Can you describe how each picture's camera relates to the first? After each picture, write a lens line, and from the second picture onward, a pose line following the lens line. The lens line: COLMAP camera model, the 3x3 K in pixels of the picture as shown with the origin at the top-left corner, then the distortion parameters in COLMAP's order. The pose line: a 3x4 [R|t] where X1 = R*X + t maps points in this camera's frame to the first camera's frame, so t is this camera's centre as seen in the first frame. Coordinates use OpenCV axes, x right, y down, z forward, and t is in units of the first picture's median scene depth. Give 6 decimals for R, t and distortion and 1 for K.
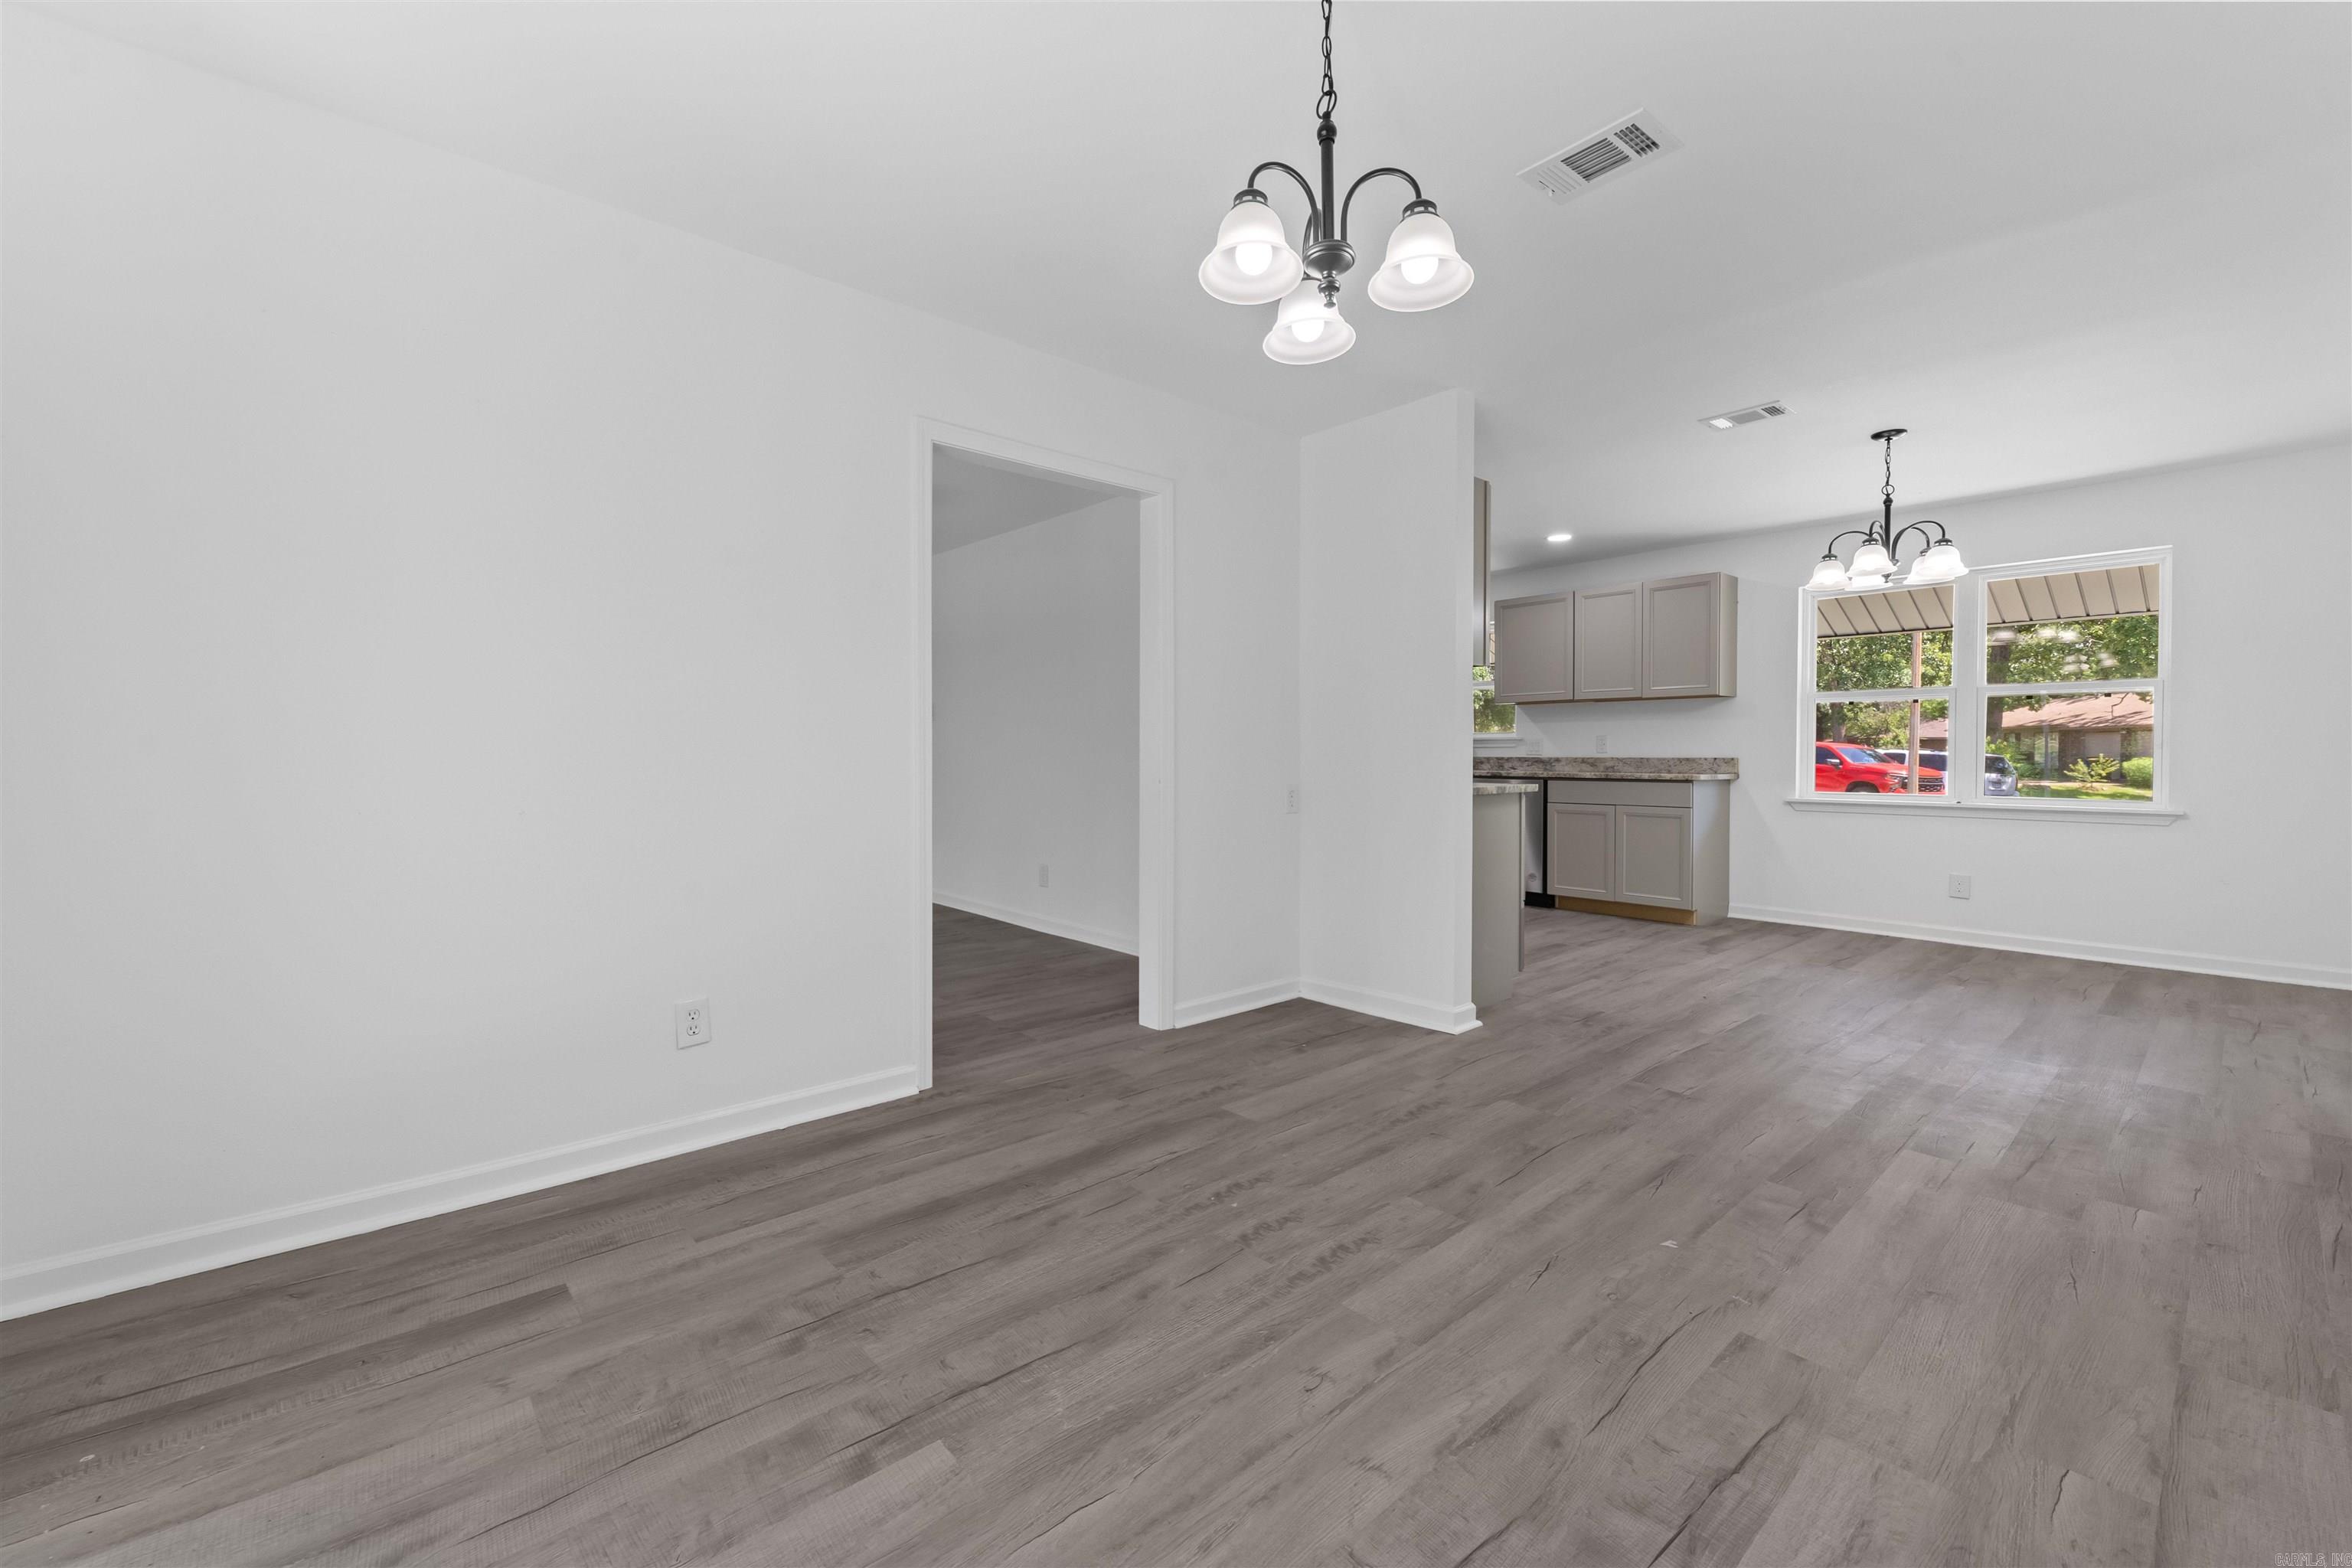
lens RADIAL K [[959.4, 0, 1171.8], [0, 959.4, 753.0], [0, 0, 1]] dist [0.008339, -0.005071]
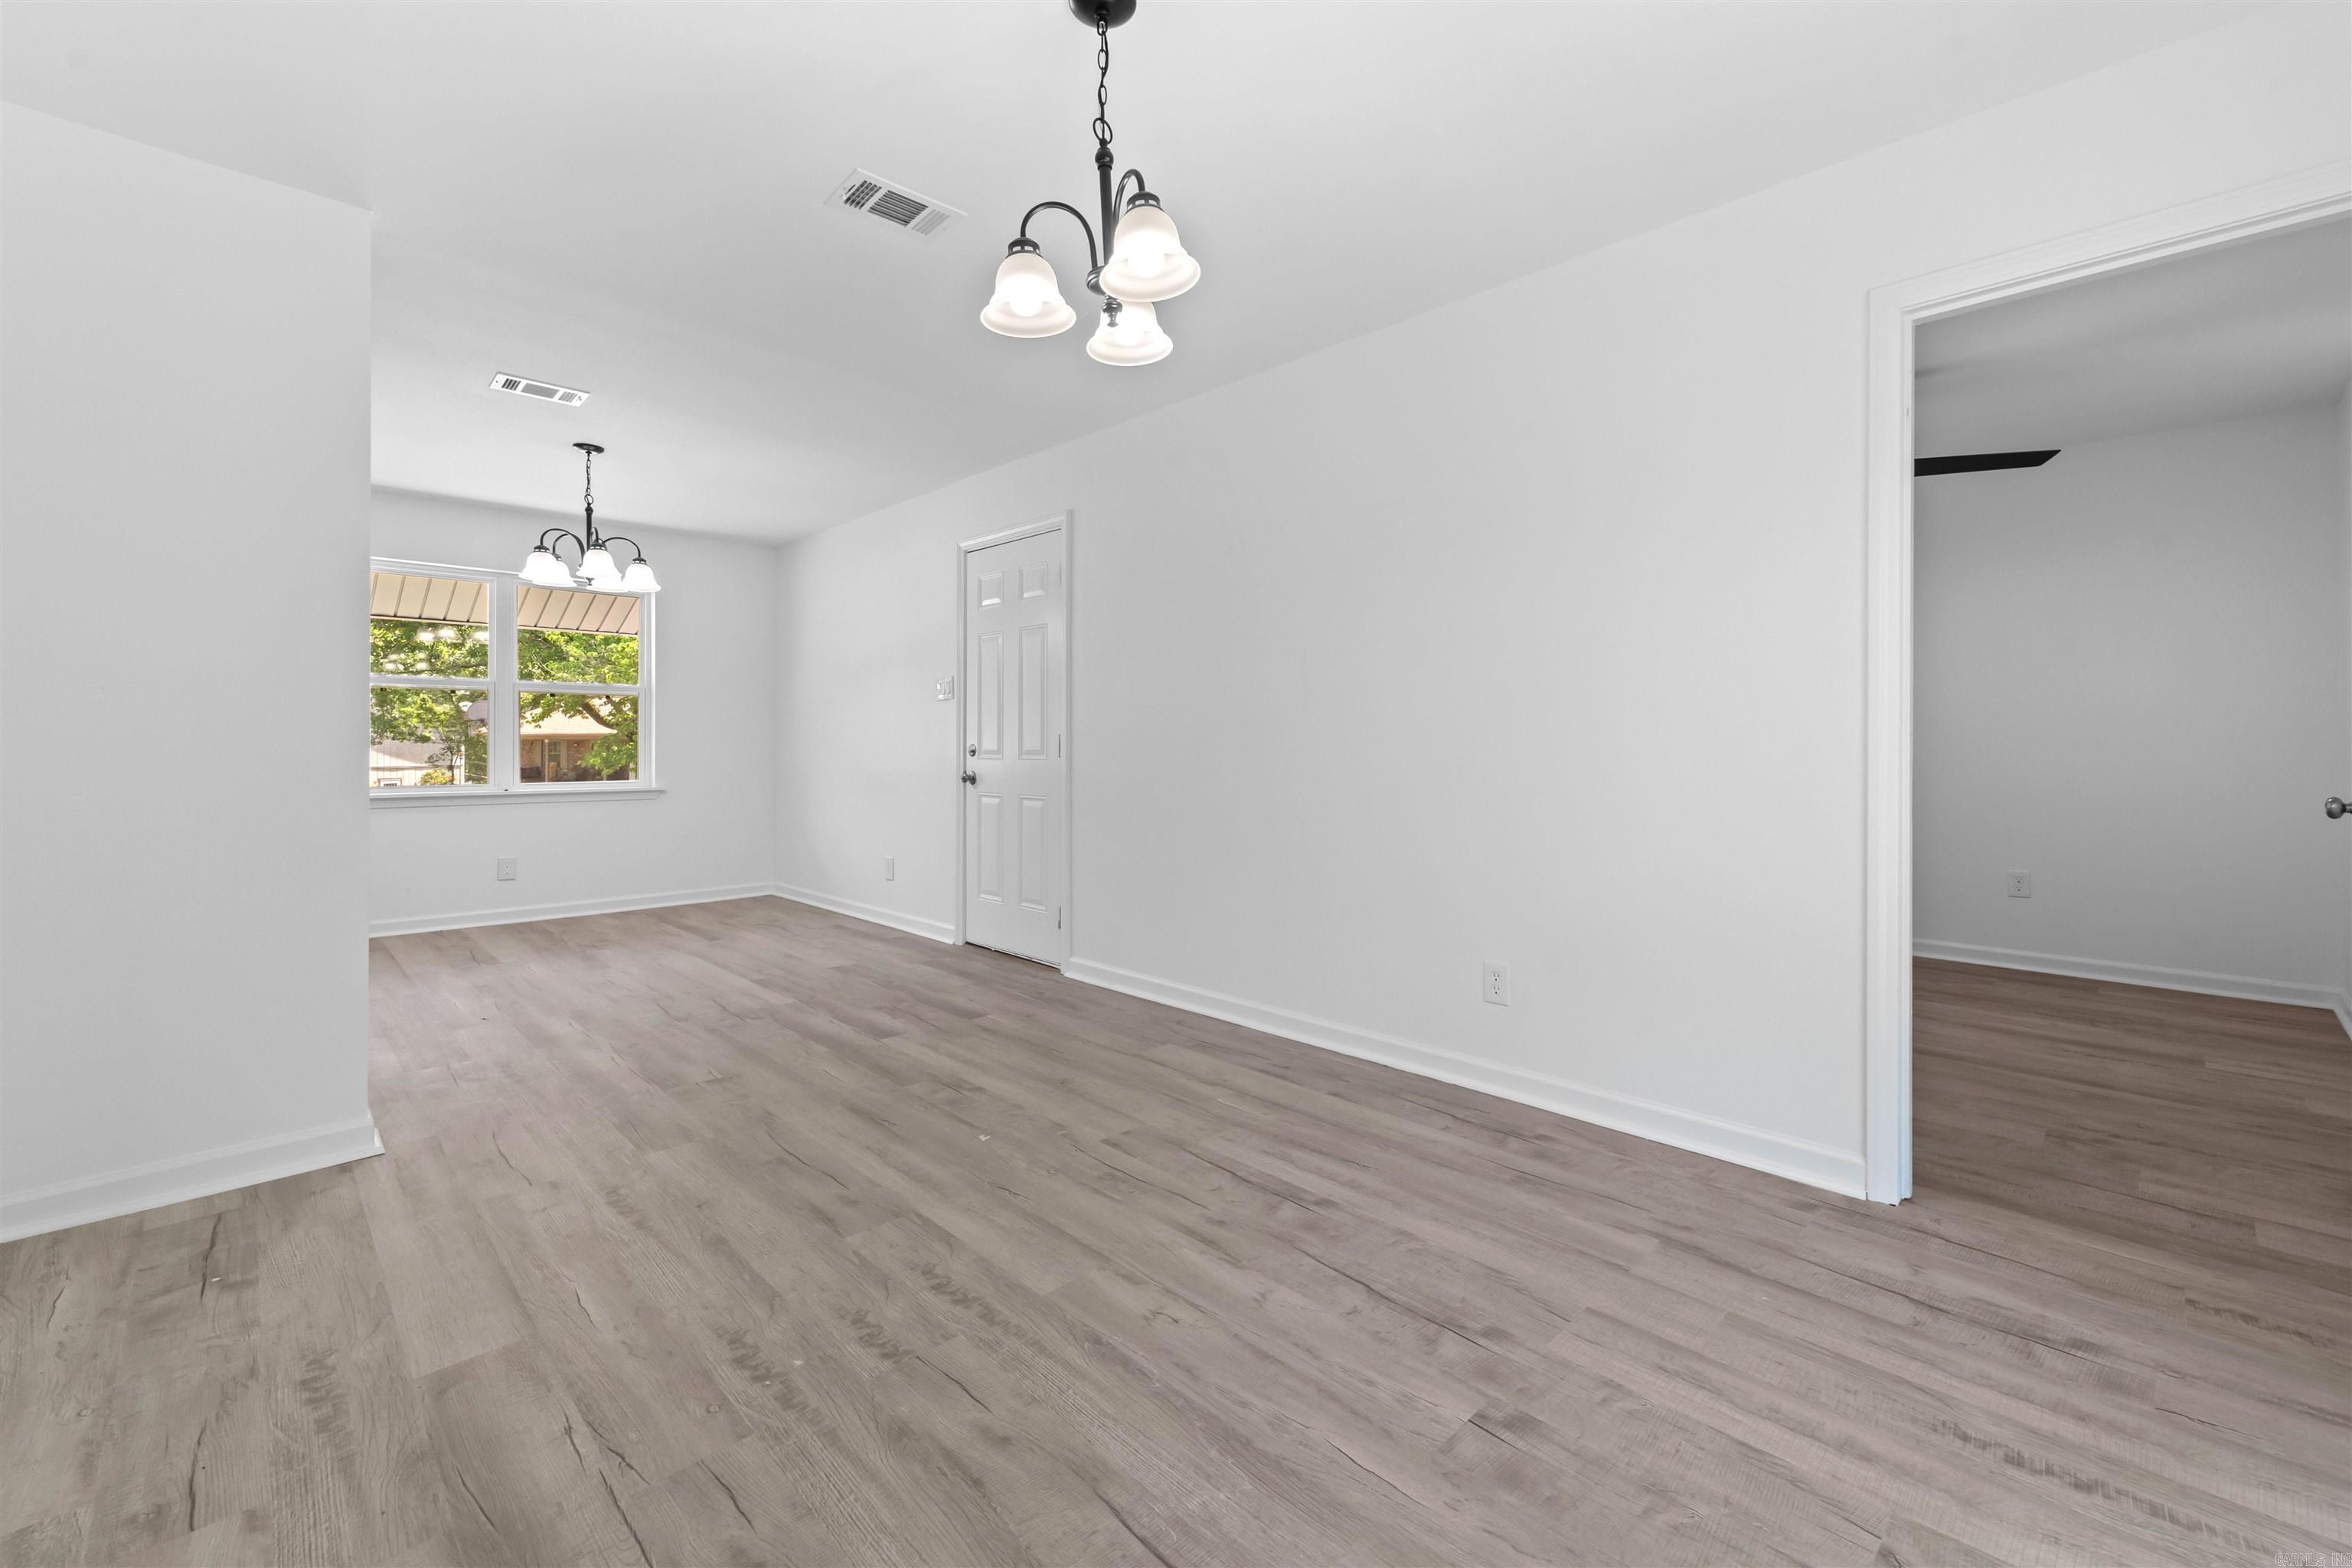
lens RADIAL K [[970.6, 0, 1173.3], [0, 970.6, 728.5], [0, 0, 1]] dist [0.009931, -0.004765]
pose [[-0.062037, 0.017848, 0.997914, -0.734193], [-0.002095, 0.999836, -0.018013, 0.002203], [-0.998072, -0.003208, -0.061990, 0.802054]]
